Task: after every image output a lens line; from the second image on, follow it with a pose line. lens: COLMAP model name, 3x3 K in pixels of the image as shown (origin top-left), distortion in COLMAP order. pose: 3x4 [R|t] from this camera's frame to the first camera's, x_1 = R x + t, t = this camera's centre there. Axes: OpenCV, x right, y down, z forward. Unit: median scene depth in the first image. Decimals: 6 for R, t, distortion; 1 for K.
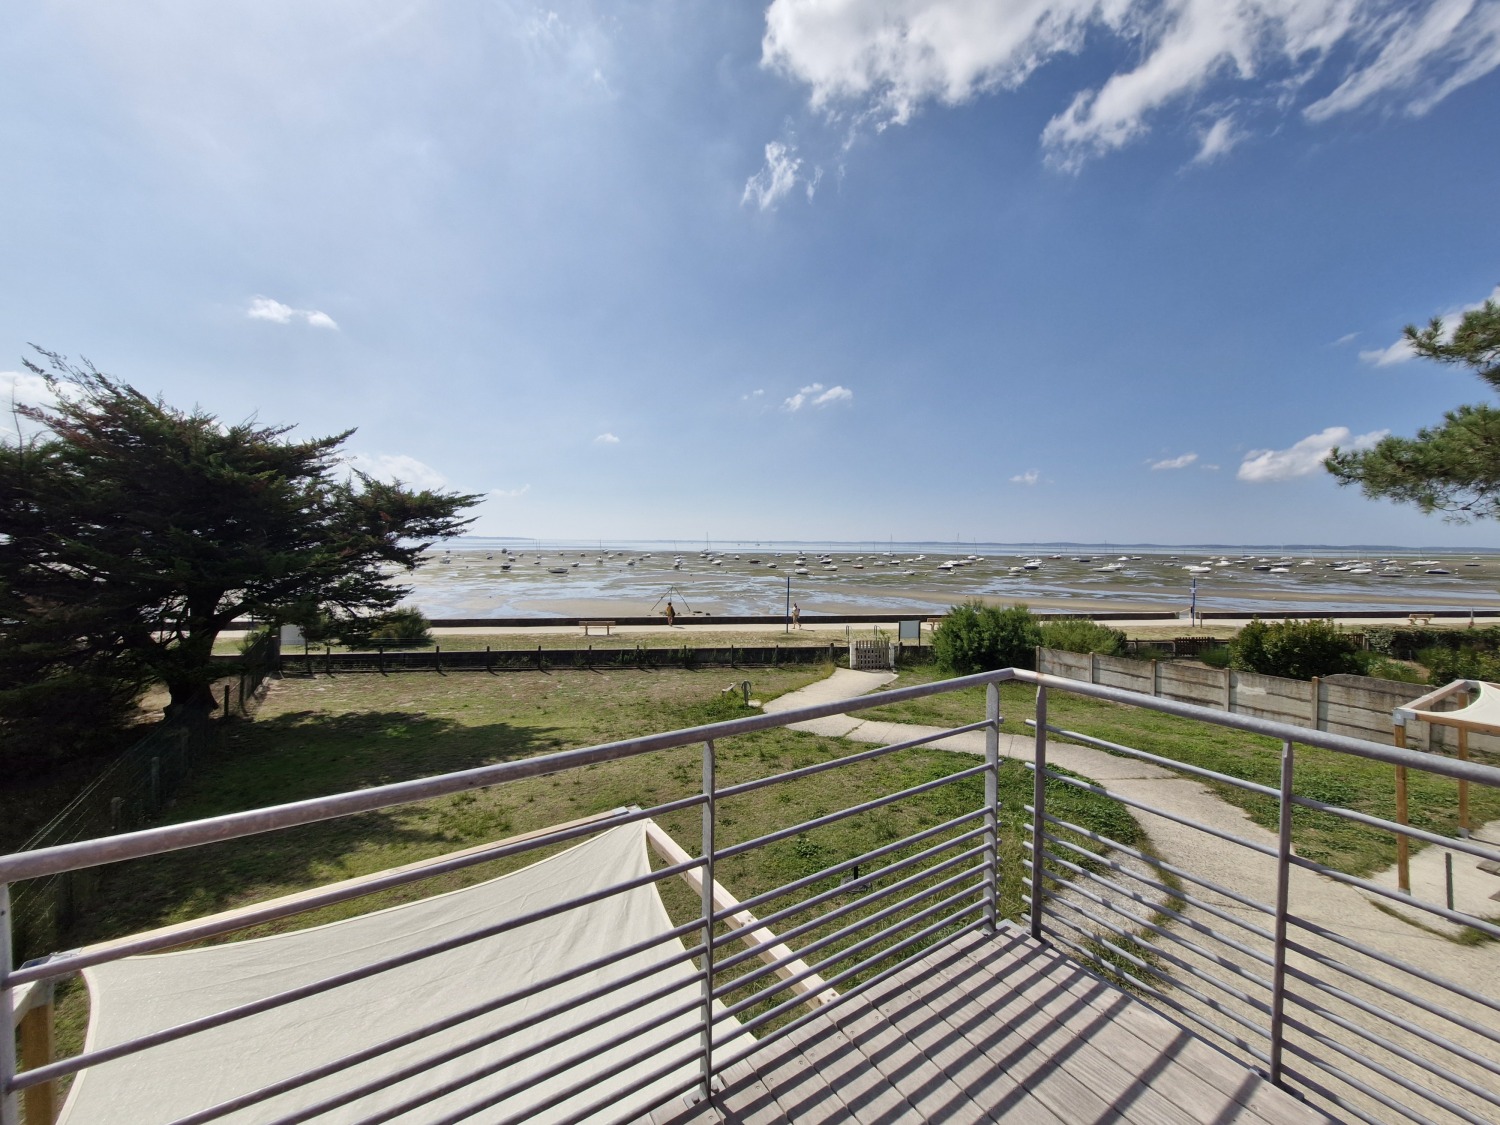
lens RADIAL K [[580.8, 0, 766.4], [0, 580.8, 553.3], [0, 0, 1]] dist [0.001874, 0.000547]
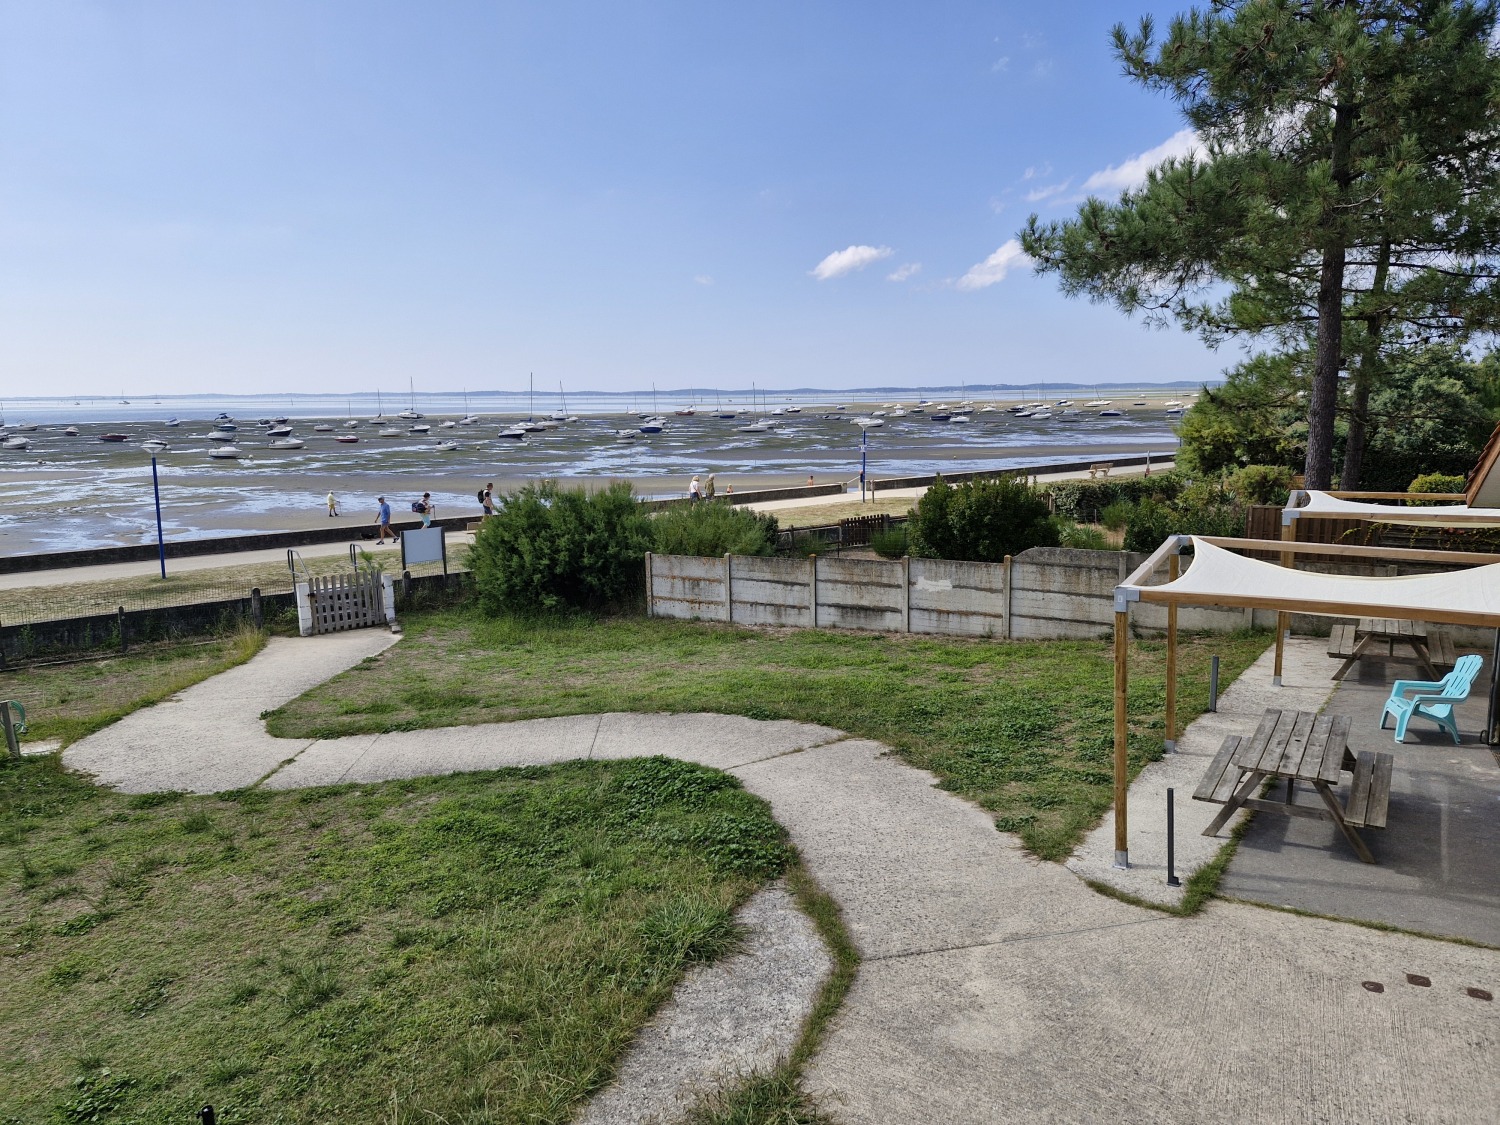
lens RADIAL K [[1001.9, 0, 750.3], [0, 1001.9, 553.7], [0, 0, 1]] dist [0.111160, -0.083027]
pose [[0.866389, -0.099094, 0.489439, 0.067168], [0.031401, 0.988985, 0.144649, 0.019868], [-0.498382, -0.109953, 0.859957, 0.088499]]
